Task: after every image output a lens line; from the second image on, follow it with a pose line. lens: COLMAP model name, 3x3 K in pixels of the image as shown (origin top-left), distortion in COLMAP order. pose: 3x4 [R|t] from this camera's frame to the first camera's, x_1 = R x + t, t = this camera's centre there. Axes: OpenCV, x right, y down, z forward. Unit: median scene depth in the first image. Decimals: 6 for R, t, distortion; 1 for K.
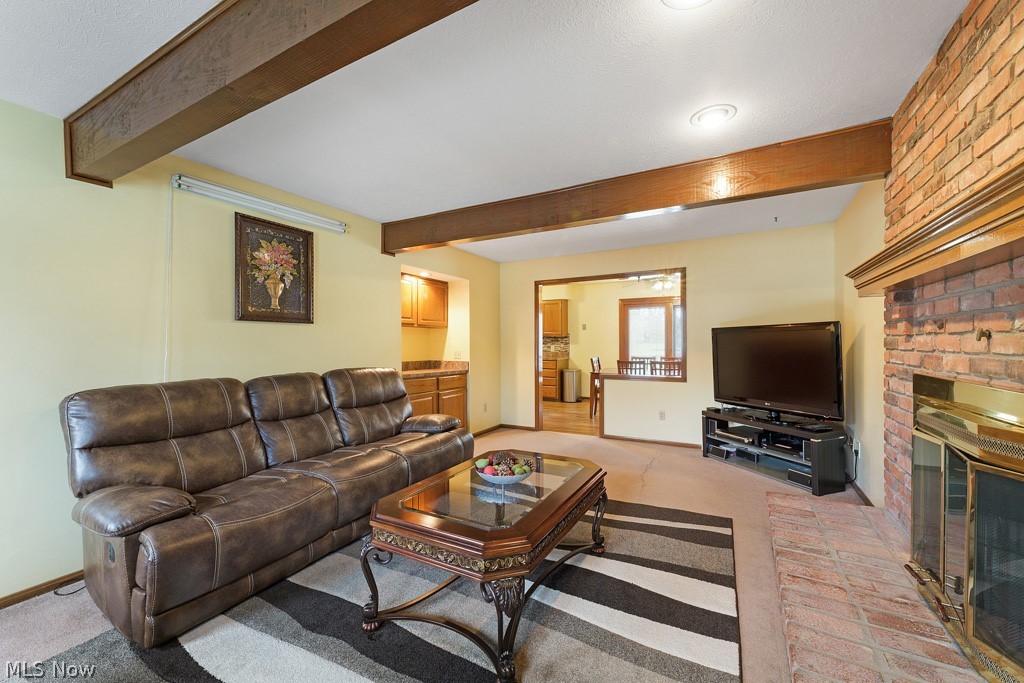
lens RADIAL K [[412.4, 0, 512.5], [0, 412.4, 341.8], [0, 0, 1]] dist [0.000008, 0.000000]
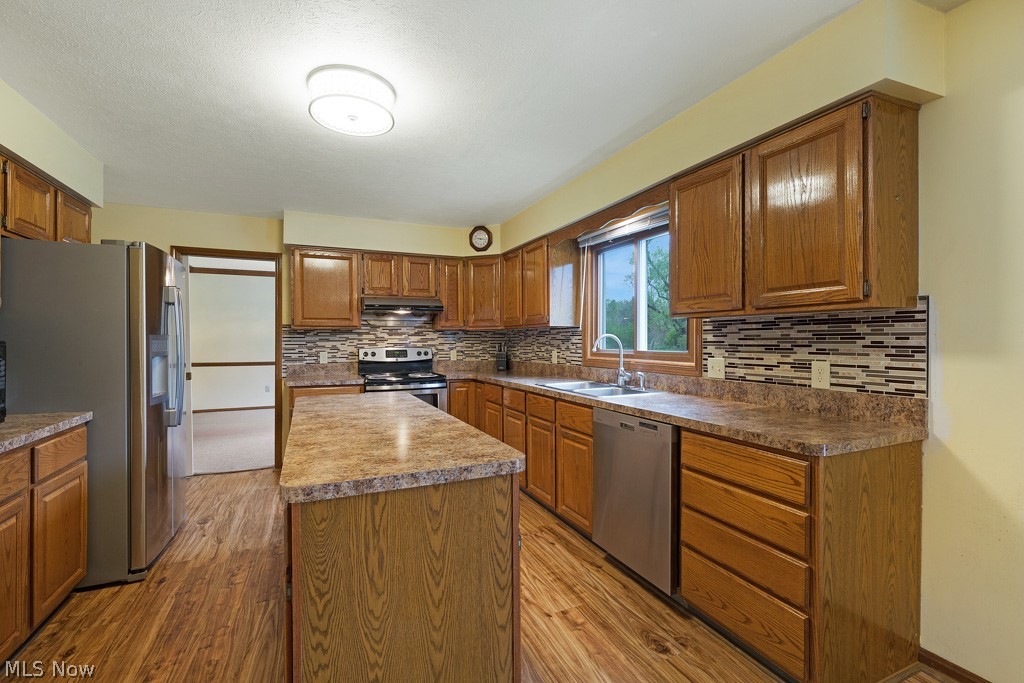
lens RADIAL K [[459.2, 0, 513.1], [0, 459.2, 340.9], [0, 0, 1]] dist [-0.000552, -0.000044]
pose [[0.795751, 0.002348, -0.605620, 0.115646], [-0.000329, 0.999994, 0.003444, -0.000827], [0.605624, -0.002541, 0.795747, 0.736840]]
